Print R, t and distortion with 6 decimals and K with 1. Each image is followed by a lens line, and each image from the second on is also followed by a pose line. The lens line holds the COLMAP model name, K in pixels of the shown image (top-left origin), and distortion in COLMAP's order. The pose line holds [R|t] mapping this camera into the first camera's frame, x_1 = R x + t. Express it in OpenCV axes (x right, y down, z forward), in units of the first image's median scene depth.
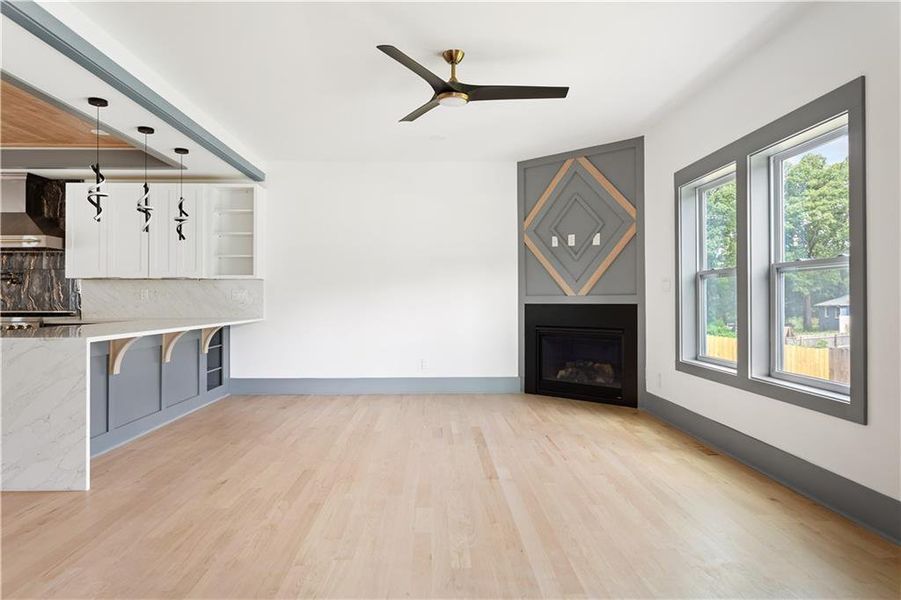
lens RADIAL K [[553.8, 0, 445.0], [0, 553.8, 296.5], [0, 0, 1]] dist [0.002422, 0.002649]
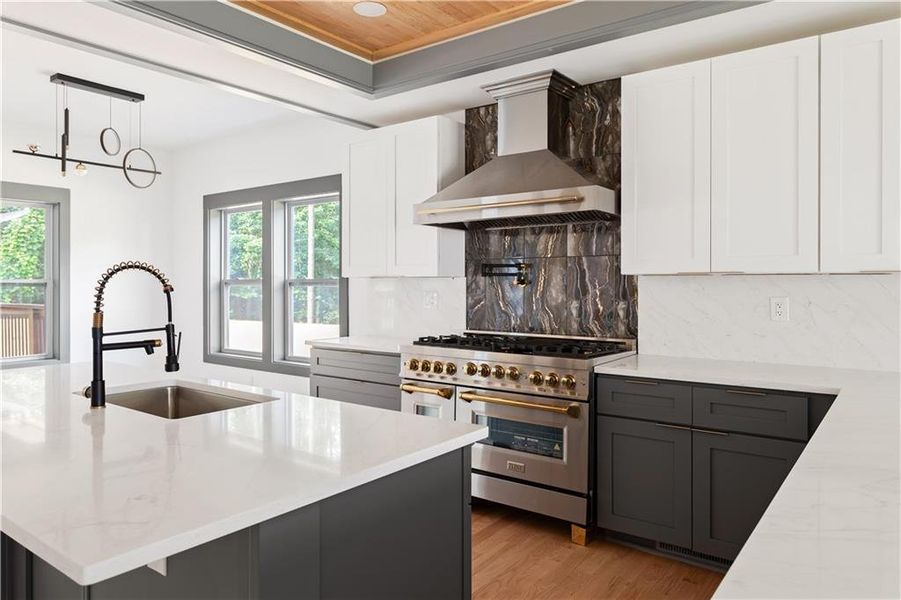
lens RADIAL K [[609.4, 0, 452.1], [0, 609.4, 289.8], [0, 0, 1]] dist [-0.010697, -0.001868]
pose [[0.793744, 0.006578, -0.608216, -0.492824], [0.002957, 0.999888, 0.014672, -0.028279], [0.608245, -0.013444, 0.793636, 0.504388]]
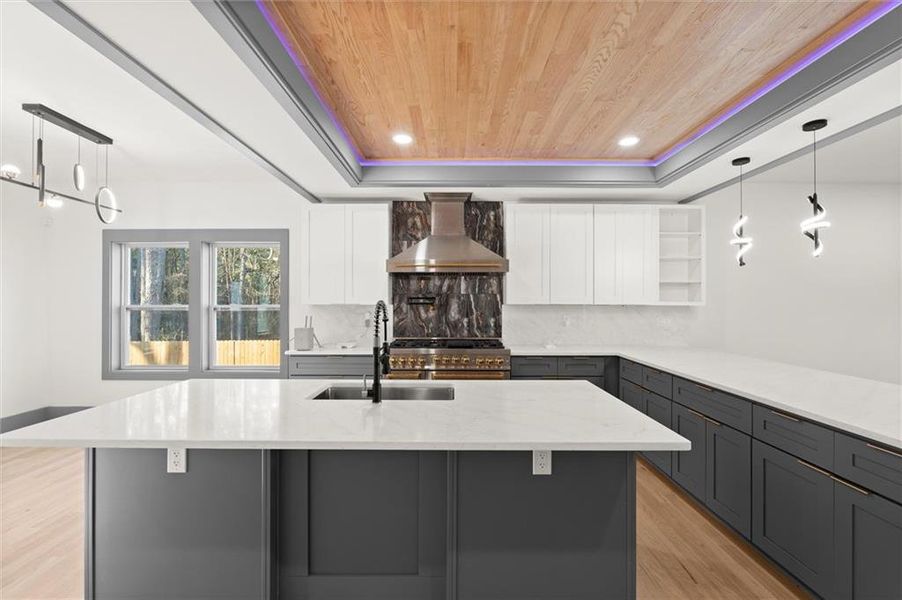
lens RADIAL K [[396.2, 0, 451.7], [0, 396.2, 304.0], [0, 0, 1]] dist [0.003834, 0.000222]
pose [[0.999785, 0.000716, -0.020722, -0.785474], [-0.000512, 0.999951, 0.009874, -0.041350], [0.020728, -0.009862, 0.999737, 0.335291]]
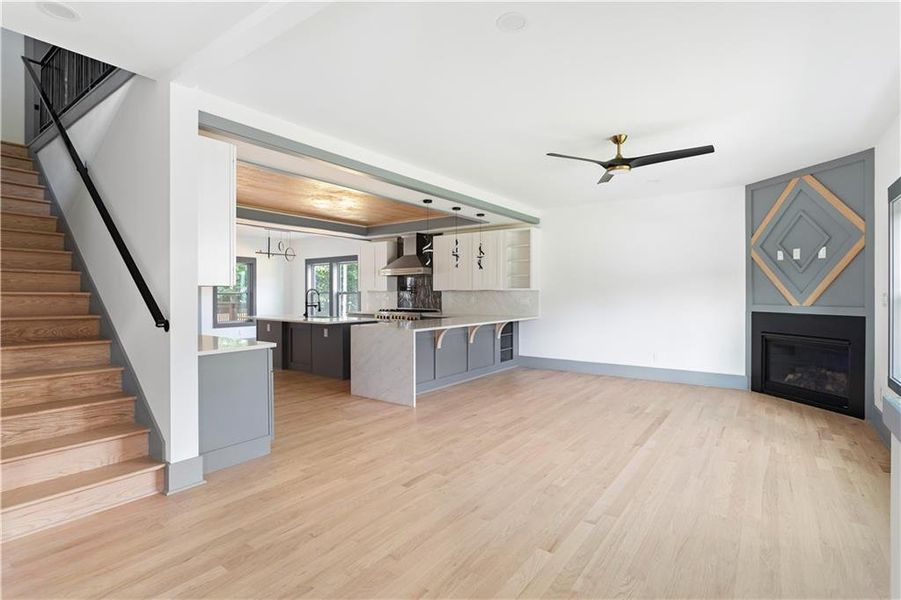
lens RADIAL K [[437.0, 0, 448.7], [0, 437.0, 297.8], [0, 0, 1]] dist [0.001471, 0.002248]
pose [[0.797606, 0.005555, -0.603153, 0.197505], [0.003599, 0.999896, 0.013969, -0.030297], [0.603168, -0.013313, 0.797503, -0.079529]]
